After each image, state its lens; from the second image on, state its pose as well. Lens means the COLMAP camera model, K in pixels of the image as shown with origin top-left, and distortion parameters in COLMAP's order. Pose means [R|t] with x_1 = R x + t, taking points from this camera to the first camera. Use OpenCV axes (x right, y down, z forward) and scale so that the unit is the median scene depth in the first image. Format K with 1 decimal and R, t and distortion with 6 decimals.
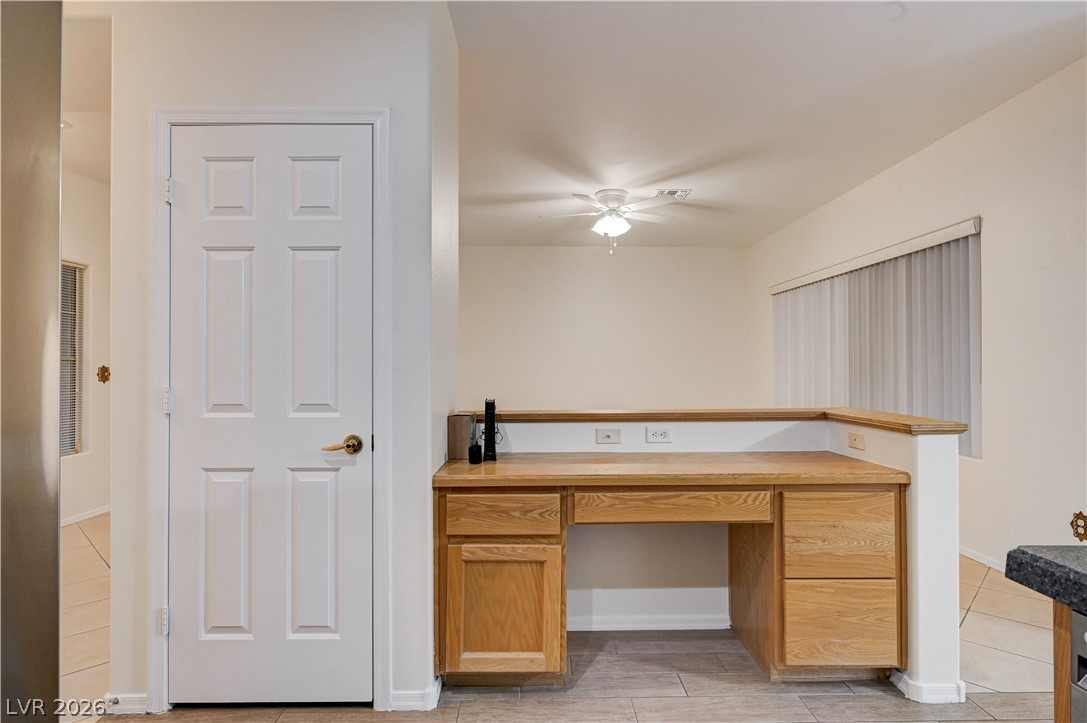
lens RADIAL K [[563.0, 0, 547.6], [0, 563.0, 360.4], [0, 0, 1]] dist [0.000277, -0.000258]
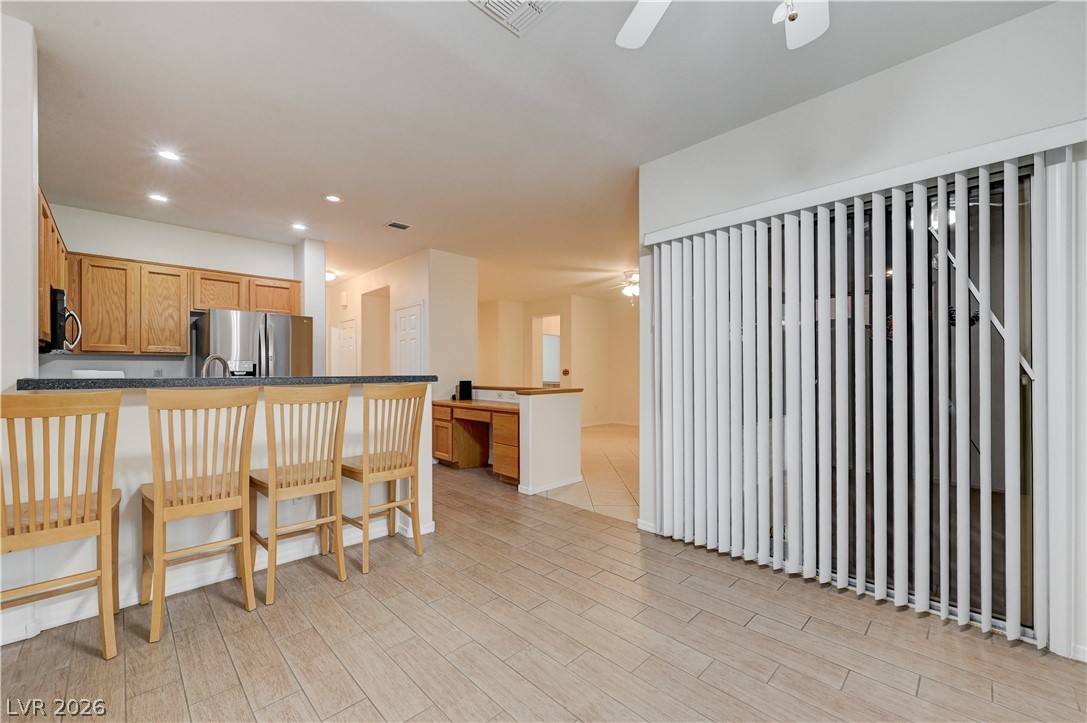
lens RADIAL K [[430.4, 0, 547.2], [0, 430.4, 372.5], [0, 0, 1]] dist [-0.001098, 0.000186]
pose [[0.693707, 0.003928, -0.720246, 2.225106], [0.009056, 0.999859, 0.014175, -0.003342], [0.720200, -0.016356, 0.693573, -0.343094]]
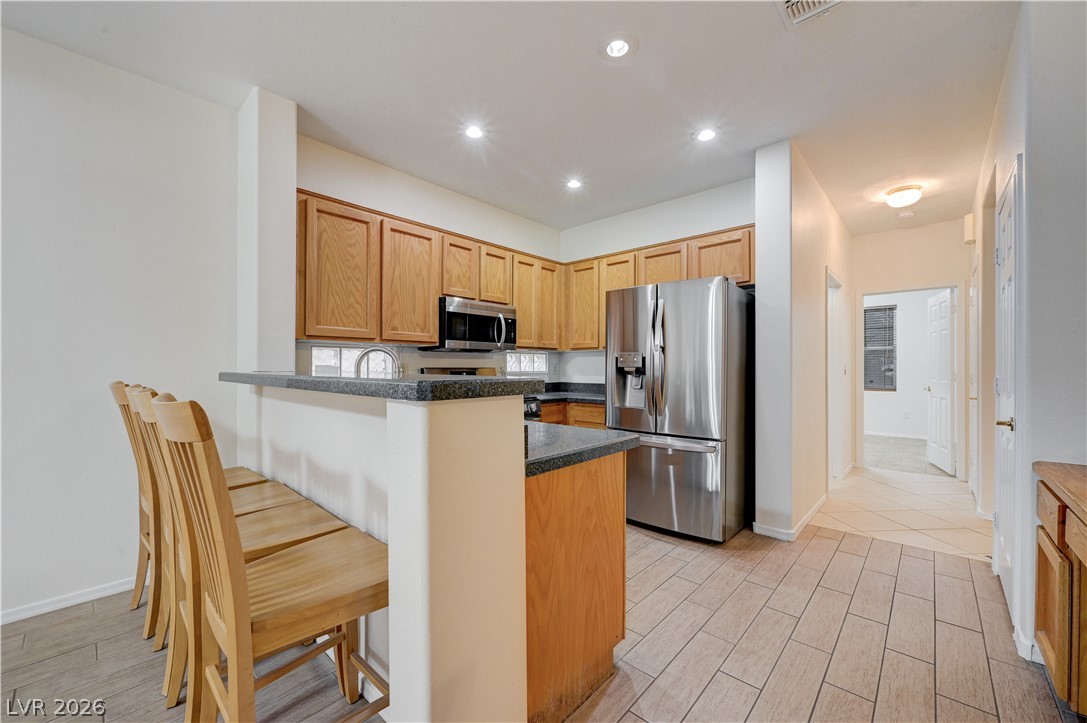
lens RADIAL K [[426.9, 0, 546.6], [0, 426.9, 369.0], [0, 0, 1]] dist [-0.001271, 0.000378]
pose [[-0.682542, 0.004965, -0.730829, 1.072285], [0.009937, 0.999948, -0.002488, 0.014819], [0.730779, -0.008961, -0.682556, 0.859302]]
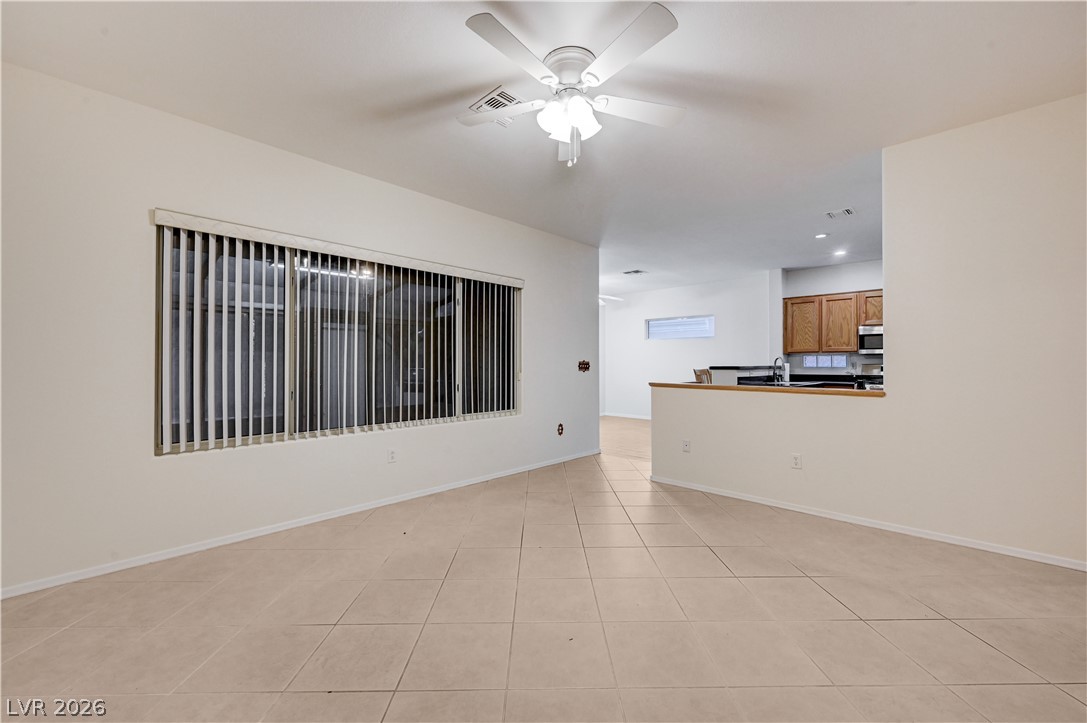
lens RADIAL K [[432.0, 0, 546.6], [0, 432.0, 359.7], [0, 0, 1]] dist [0.000061, 0.000188]
pose [[-0.707982, 0.010947, 0.706146, -0.424841], [-0.005237, 0.999771, -0.020750, 0.045736], [-0.706211, -0.018389, -0.707763, 3.227321]]
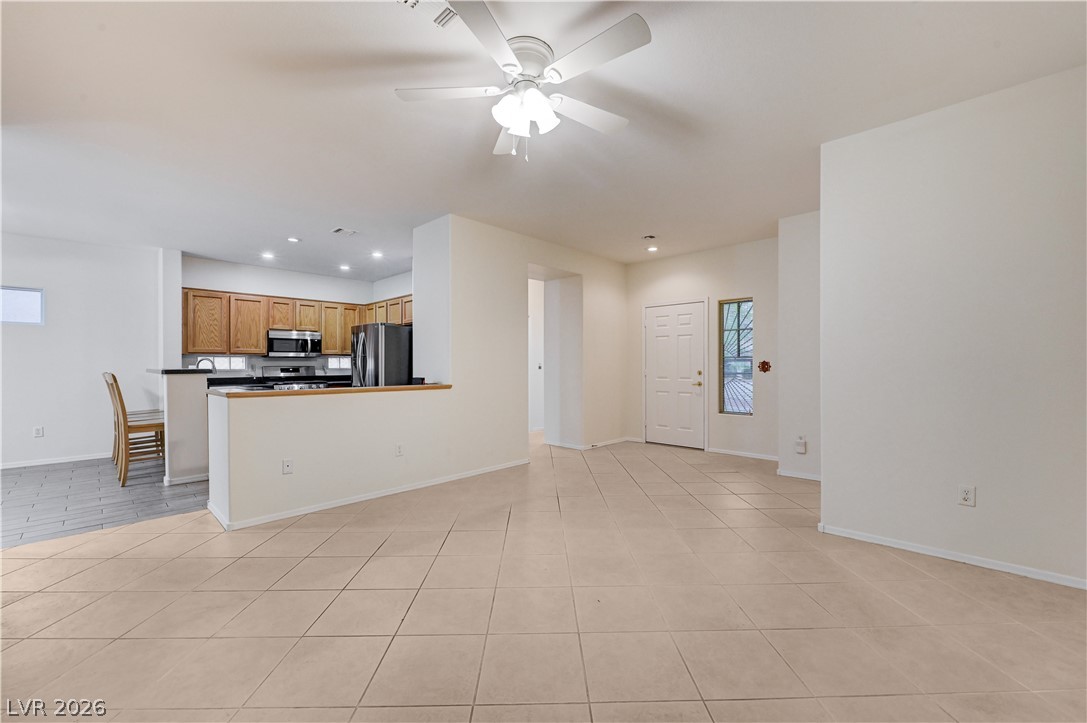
lens RADIAL K [[440.1, 0, 544.8], [0, 440.1, 369.8], [0, 0, 1]] dist [-0.010257, -0.000046]
pose [[-0.706905, 0.013143, -0.707186, 1.012903], [0.014847, 0.999883, 0.003742, 0.045980], [0.707153, -0.007854, -0.707017, 3.203705]]
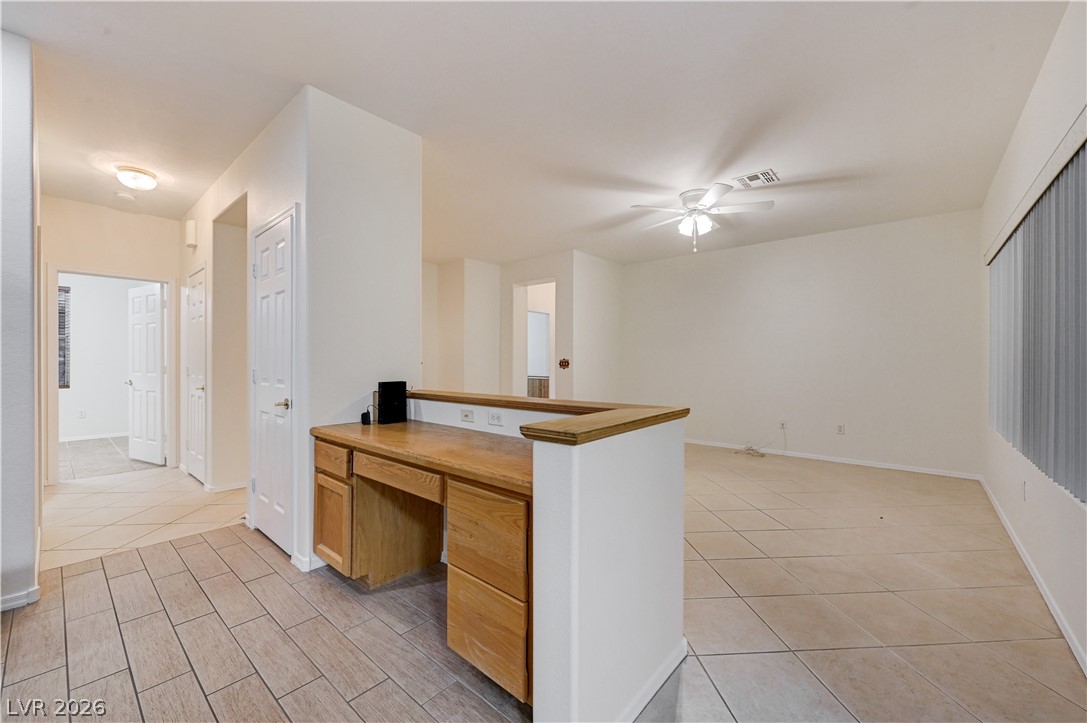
lens RADIAL K [[429.2, 0, 546.6], [0, 429.2, 362.0], [0, 0, 1]] dist [-0.000742, 0.000035]
pose [[0.746770, 0.005123, -0.665062, 1.078741], [0.003958, 0.999918, 0.012147, 0.010781], [0.665070, -0.011703, 0.746689, 0.535629]]
